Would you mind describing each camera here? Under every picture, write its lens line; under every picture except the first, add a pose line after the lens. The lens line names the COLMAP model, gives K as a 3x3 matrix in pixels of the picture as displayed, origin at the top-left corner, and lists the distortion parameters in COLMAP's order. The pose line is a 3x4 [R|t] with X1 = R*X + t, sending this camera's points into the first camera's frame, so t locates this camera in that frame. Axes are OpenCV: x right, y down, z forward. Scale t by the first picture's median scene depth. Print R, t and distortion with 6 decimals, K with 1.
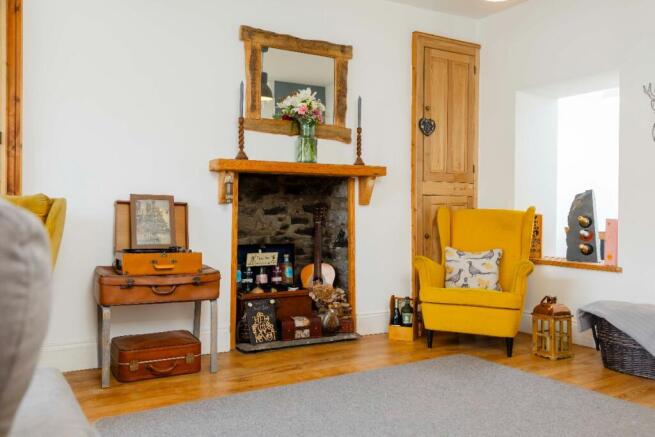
lens RADIAL K [[547.4, 0, 330.3], [0, 547.4, 211.4], [0, 0, 1]] dist [0.036767, -0.010993]
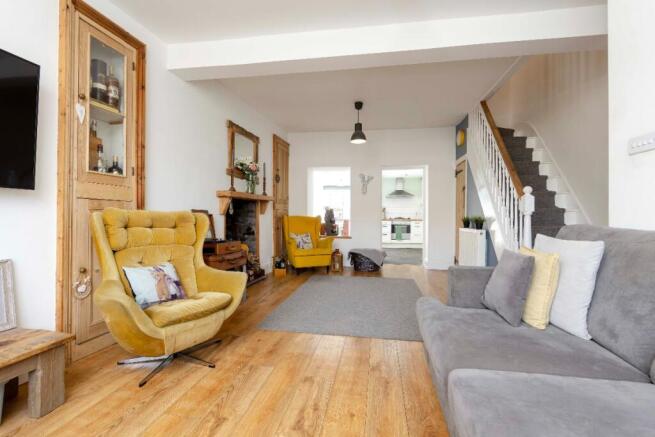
lens RADIAL K [[292.3, 0, 324.0], [0, 292.3, 217.6], [0, 0, 1]] dist [-0.000490, 0.000086]
pose [[0.676884, -0.008083, 0.736045, -0.620492], [-0.004519, 0.999875, 0.015136, -0.017172], [-0.736076, -0.013572, 0.676763, 0.069685]]
